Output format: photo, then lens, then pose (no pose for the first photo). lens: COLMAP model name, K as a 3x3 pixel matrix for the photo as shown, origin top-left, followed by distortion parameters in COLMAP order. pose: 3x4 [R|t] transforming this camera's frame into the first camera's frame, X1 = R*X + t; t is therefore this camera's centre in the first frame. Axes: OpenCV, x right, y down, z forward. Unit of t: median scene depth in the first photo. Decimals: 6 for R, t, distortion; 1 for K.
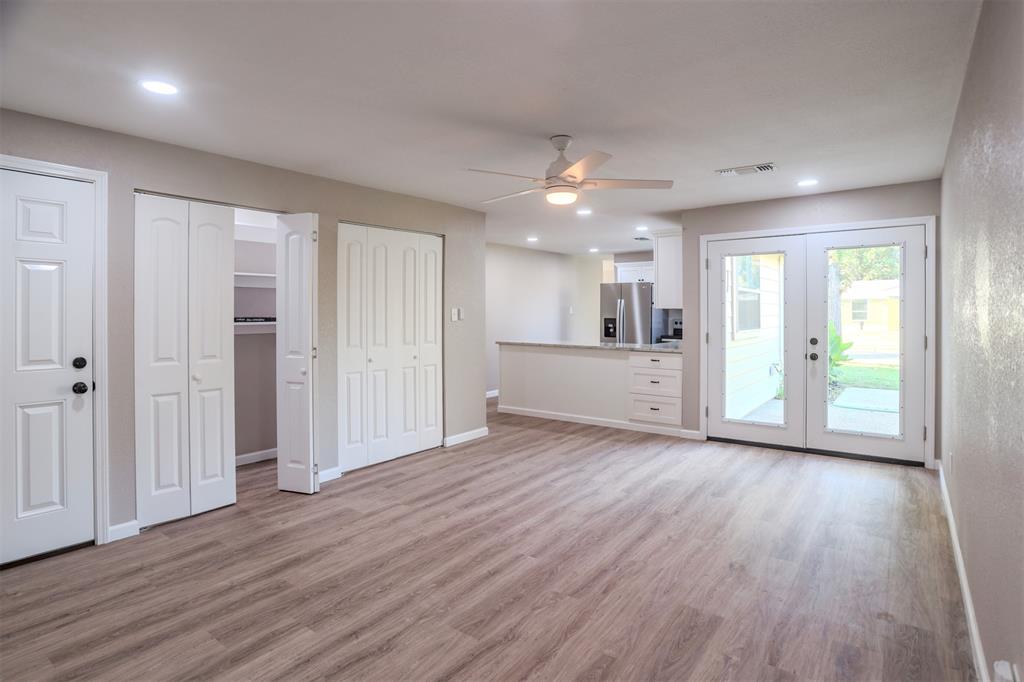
lens RADIAL K [[547.1, 0, 500.3], [0, 547.1, 319.2], [0, 0, 1]] dist [-0.072107, 0.028945]
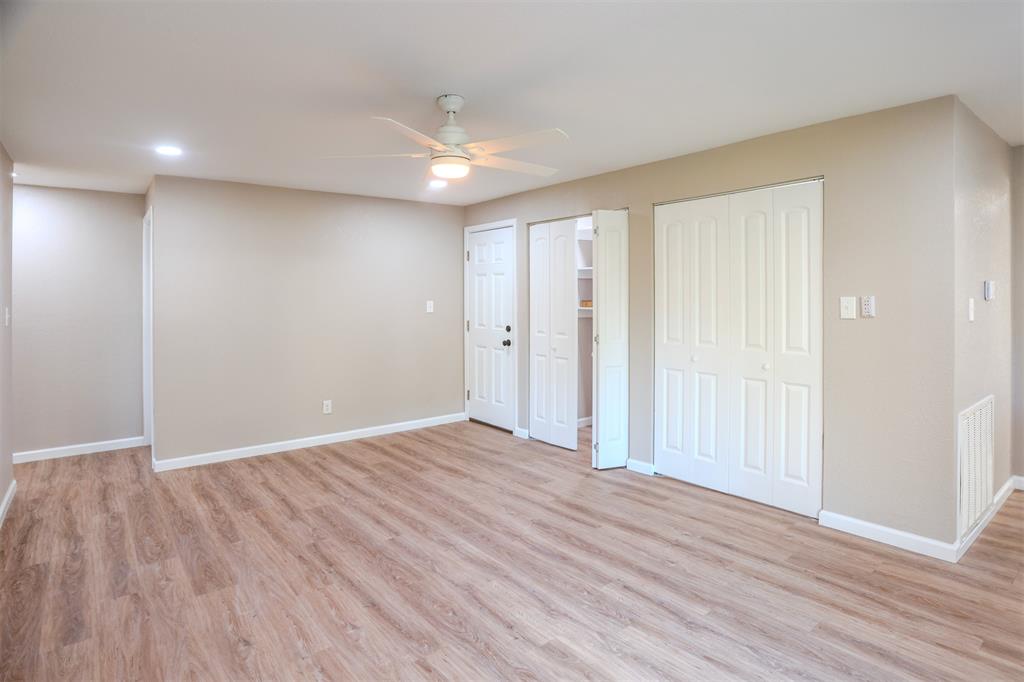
lens RADIAL K [[547.1, 0, 500.3], [0, 547.1, 319.2], [0, 0, 1]] dist [-0.072107, 0.028945]
pose [[-0.250815, 0.048714, -0.966809, 0.883136], [0.001851, 0.998755, 0.049843, -0.038729], [0.968033, 0.010711, -0.250593, 1.284683]]
